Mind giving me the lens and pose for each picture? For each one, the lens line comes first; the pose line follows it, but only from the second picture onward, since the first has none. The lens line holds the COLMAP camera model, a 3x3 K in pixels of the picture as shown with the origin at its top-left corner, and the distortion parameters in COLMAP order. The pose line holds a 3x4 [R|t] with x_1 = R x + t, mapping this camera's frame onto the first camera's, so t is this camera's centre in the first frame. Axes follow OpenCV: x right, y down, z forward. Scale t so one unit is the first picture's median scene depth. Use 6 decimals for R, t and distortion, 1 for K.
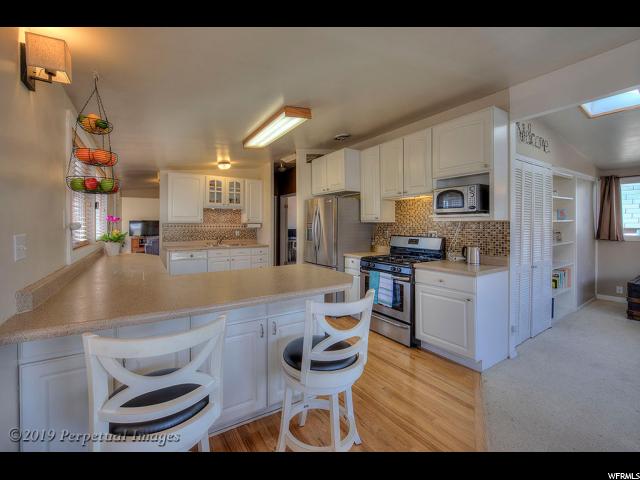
lens RADIAL K [[268.7, 0, 301.5], [0, 268.7, 225.4], [0, 0, 1]] dist [-0.004031, 0.000833]
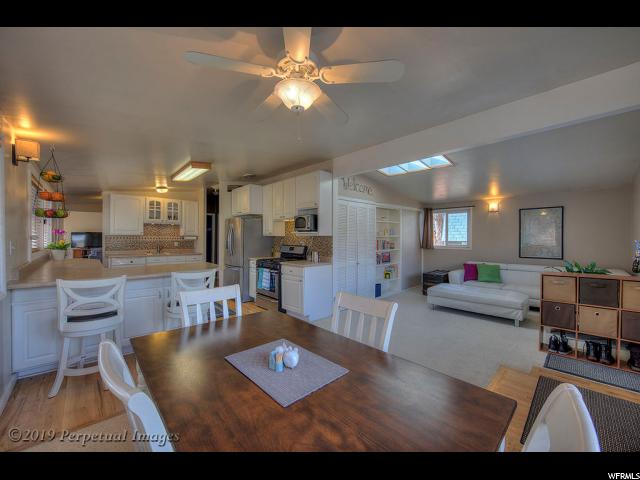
lens RADIAL K [[253.7, 0, 318.8], [0, 253.7, 238.4], [0, 0, 1]] dist [-0.005794, 0.001366]
pose [[0.978468, 0.006449, 0.206296, 0.241348], [-0.006526, 0.999979, -0.000304, -0.000087], [-0.206294, -0.001049, 0.978489, -0.397925]]
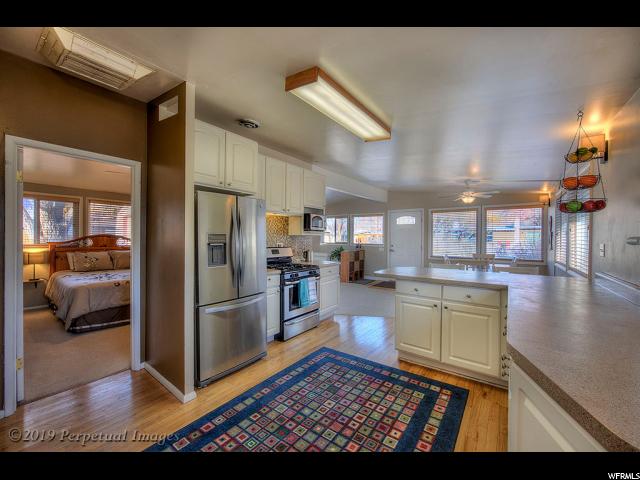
lens RADIAL K [[253.7, 0, 316.9], [0, 253.7, 238.6], [0, 0, 1]] dist [-0.005794, 0.001366]
pose [[-0.358733, -0.004744, 0.933428, -0.632237], [-0.000939, 0.999988, 0.004721, -0.003599], [-0.933440, 0.000817, -0.358734, 1.138383]]
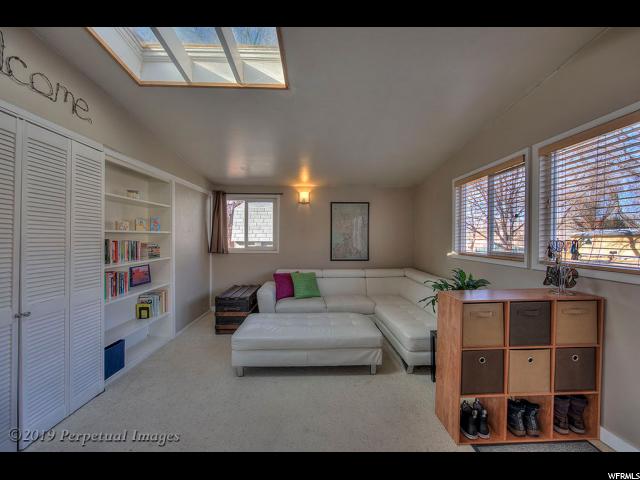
lens RADIAL K [[253.7, 0, 318.5], [0, 253.7, 240.2], [0, 0, 1]] dist [-0.005794, 0.001366]
pose [[0.510183, 0.002316, 0.860063, 0.591404], [-0.004006, 0.999992, -0.000316, 0.005565], [-0.860056, -0.003284, 0.510188, 0.200648]]
